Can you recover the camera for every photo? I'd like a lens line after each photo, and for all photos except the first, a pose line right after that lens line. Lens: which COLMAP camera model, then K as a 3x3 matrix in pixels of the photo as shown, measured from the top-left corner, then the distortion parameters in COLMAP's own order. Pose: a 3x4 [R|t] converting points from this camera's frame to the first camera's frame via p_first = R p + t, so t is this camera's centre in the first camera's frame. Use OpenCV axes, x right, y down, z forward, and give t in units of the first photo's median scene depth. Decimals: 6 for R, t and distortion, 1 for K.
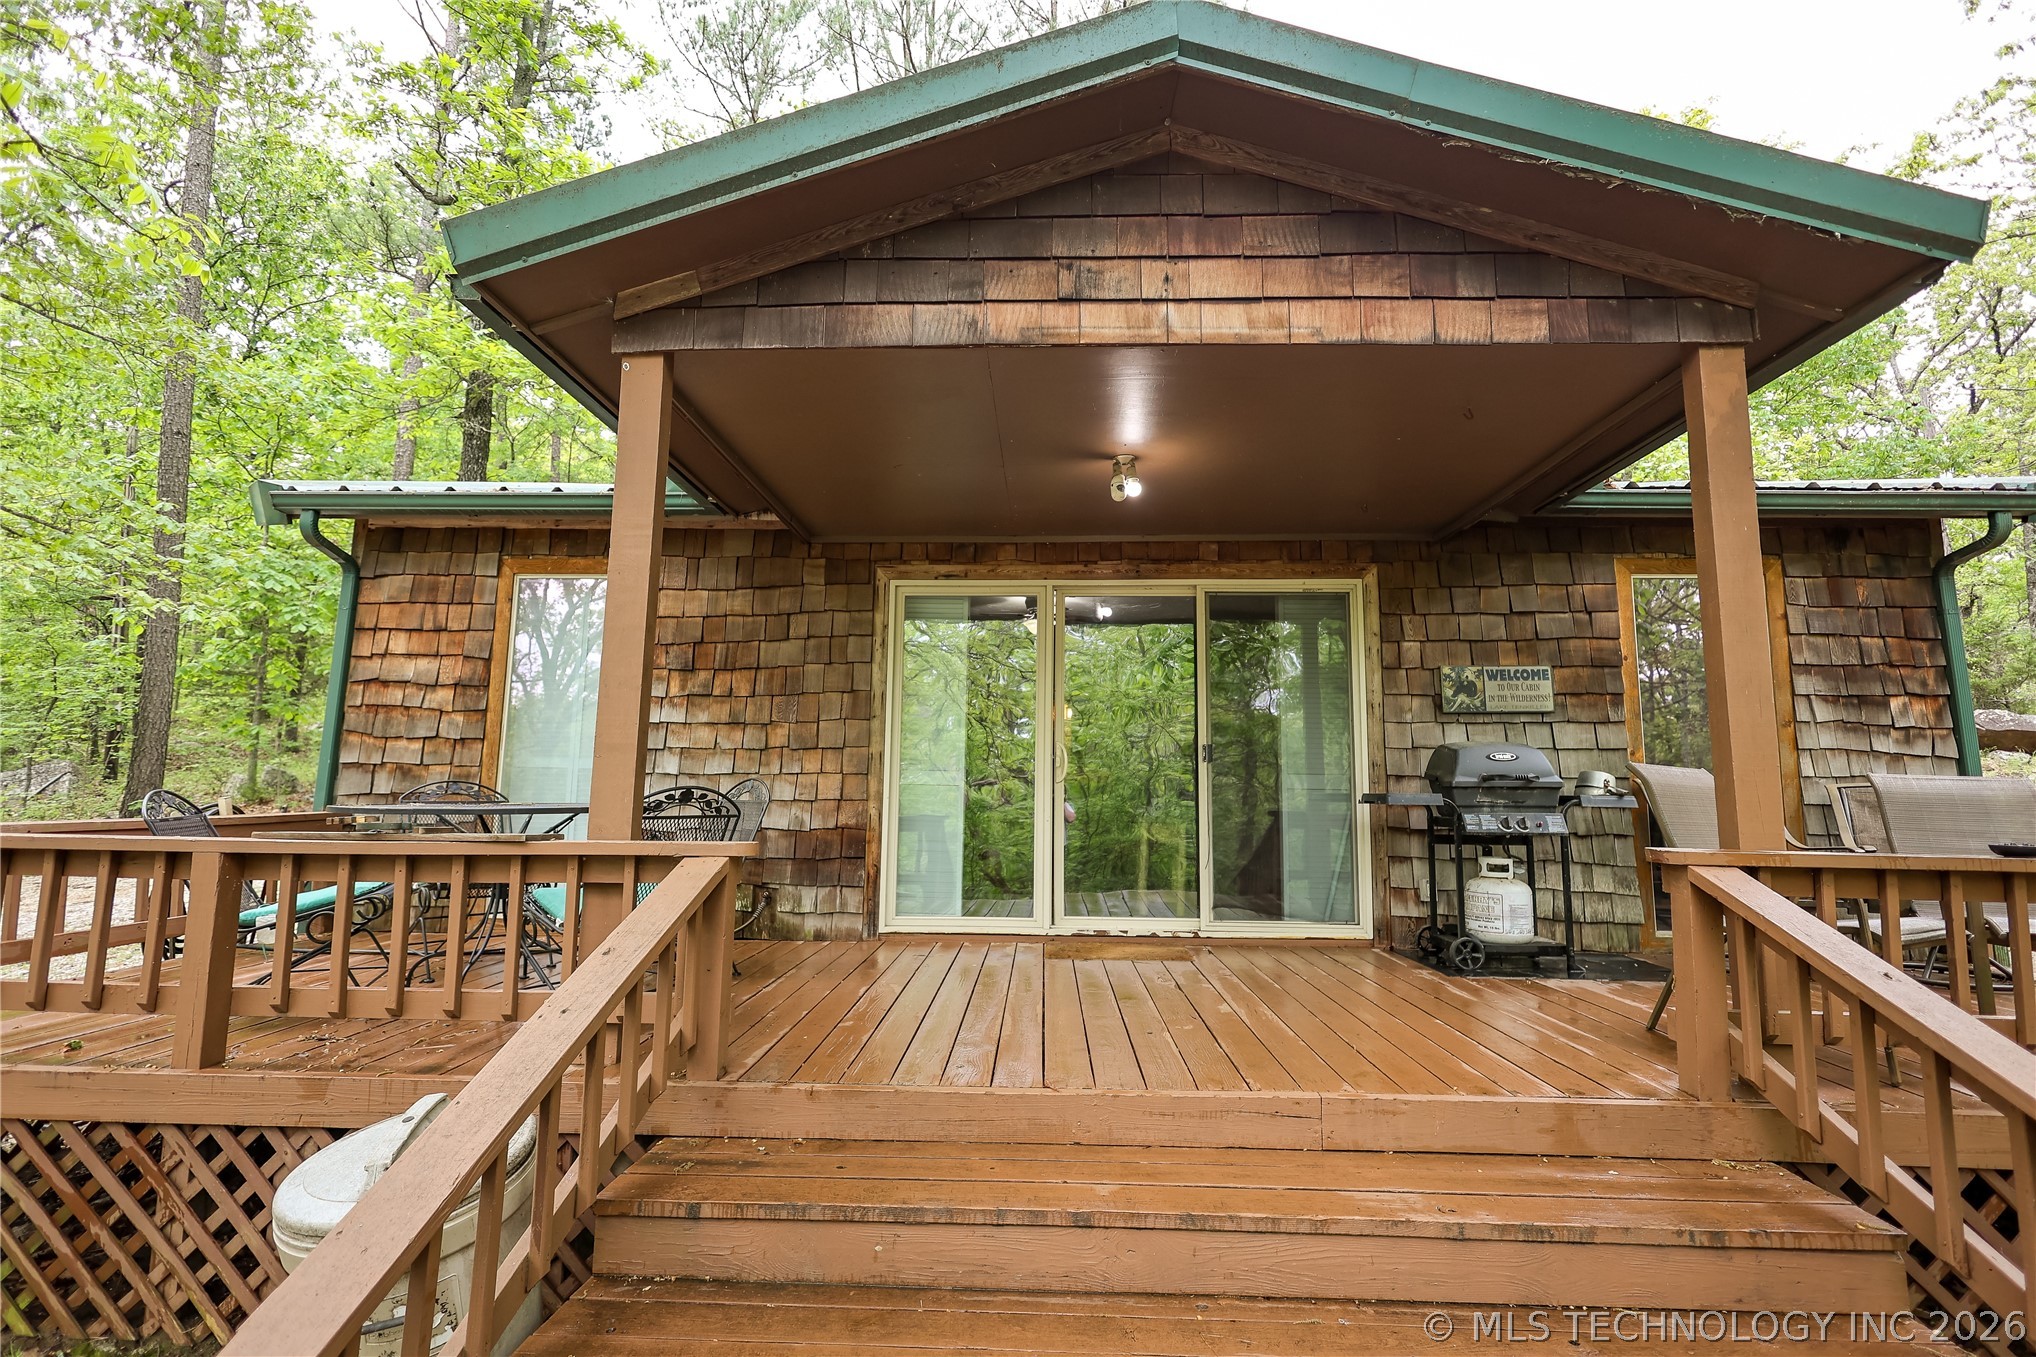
lens RADIAL K [[930.7, 0, 1018.0], [0, 930.7, 678.5], [0, 0, 1]] dist [0.004744, 0.000133]
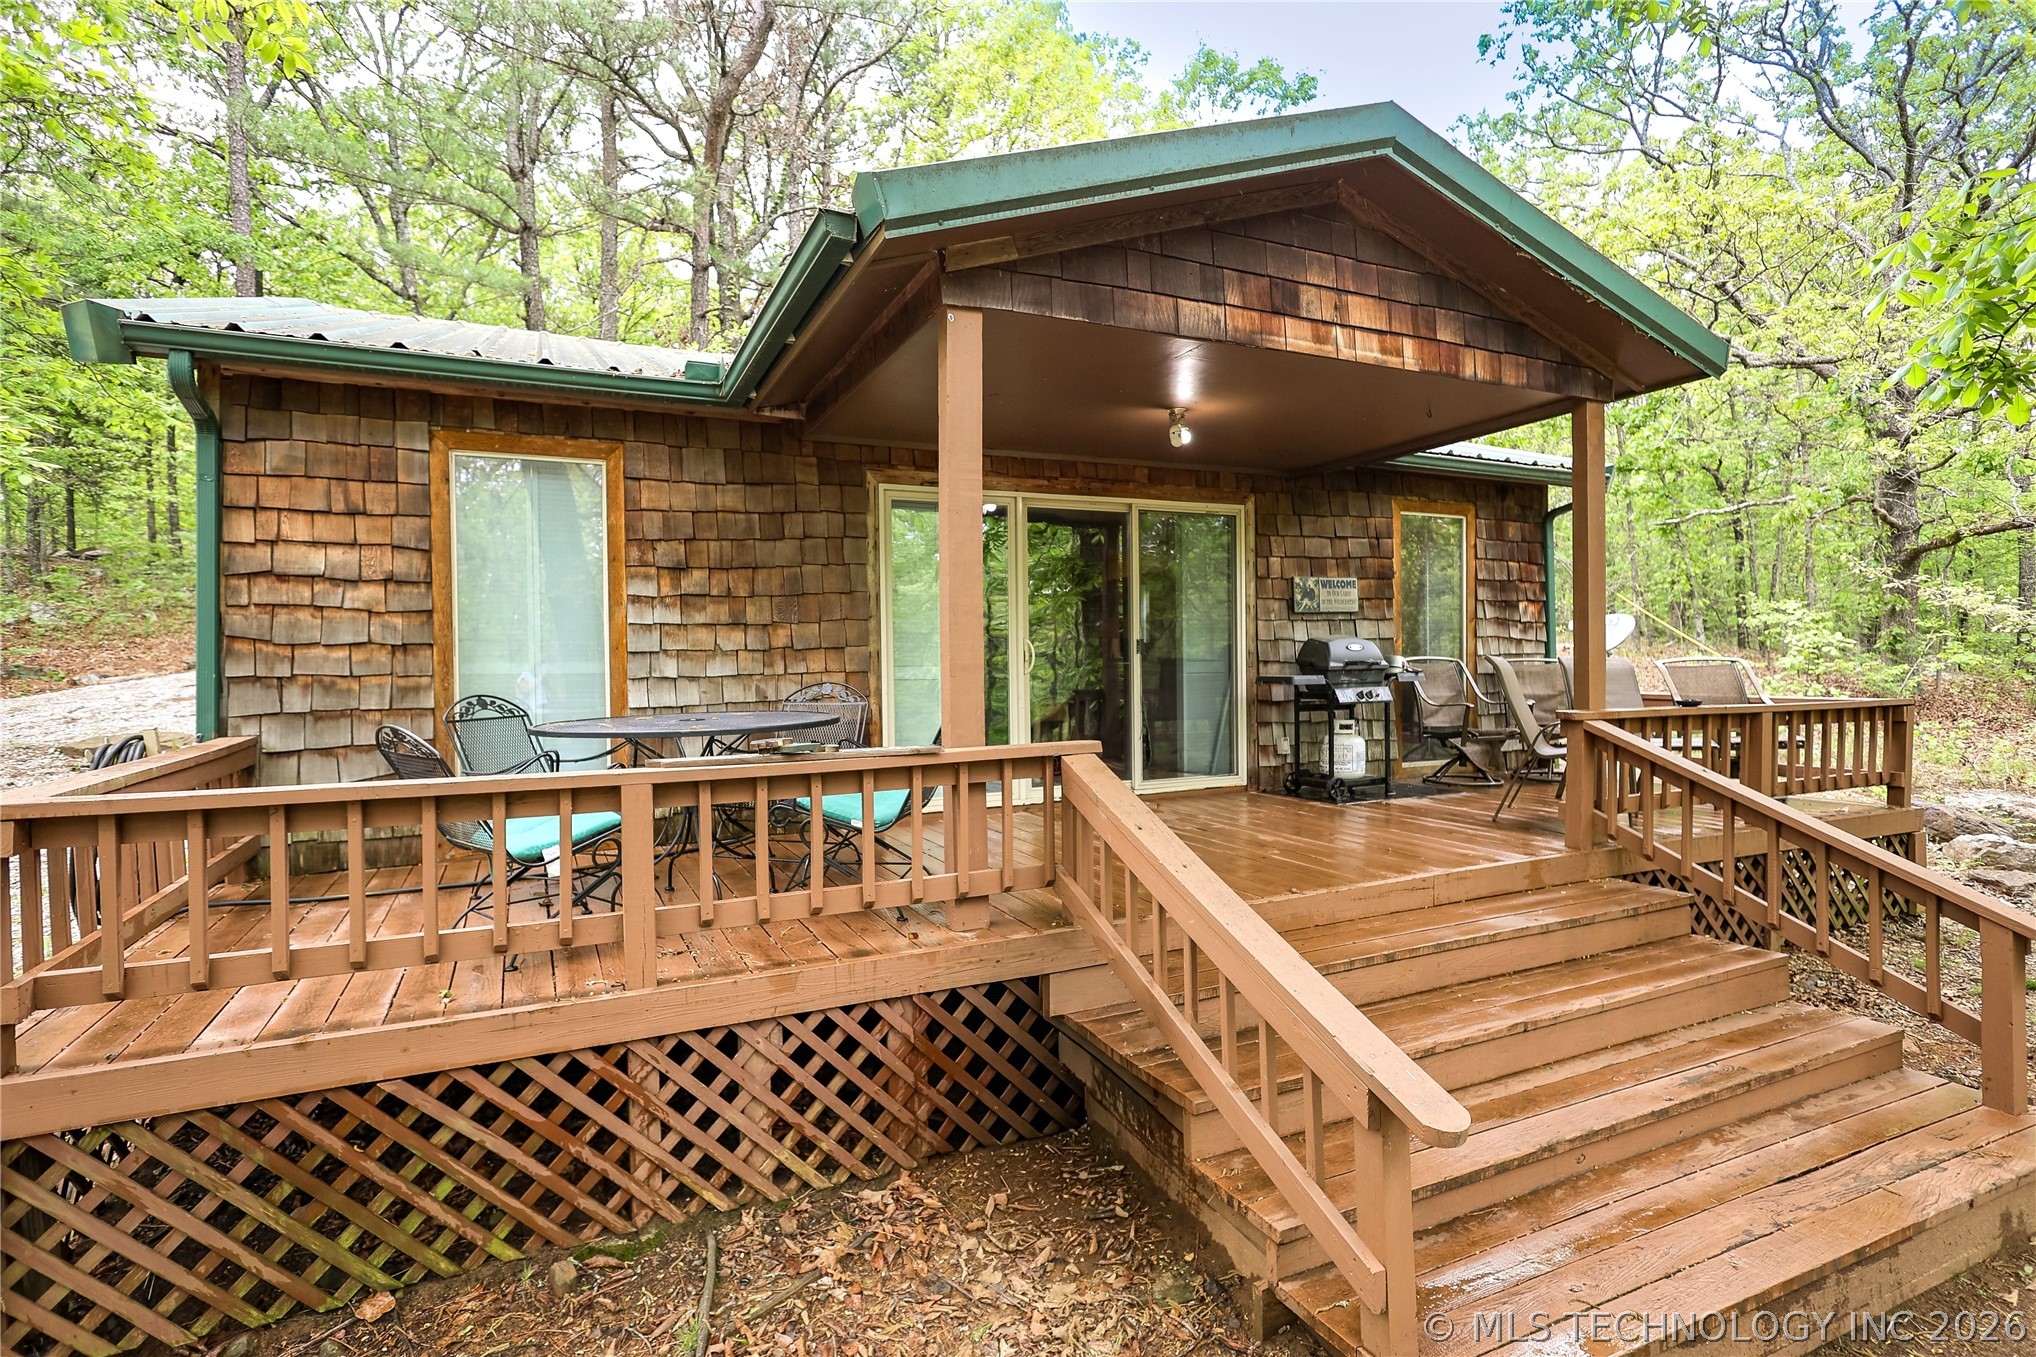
lens RADIAL K [[995.1, 0, 1018.0], [0, 995.1, 678.5], [0, 0, 1]] dist [0.003790, 0.000557]
pose [[0.887123, -0.033022, 0.460350, -0.528410], [-0.031913, 0.990661, 0.132562, -0.044180], [-0.460428, -0.132290, 0.877784, -0.064215]]
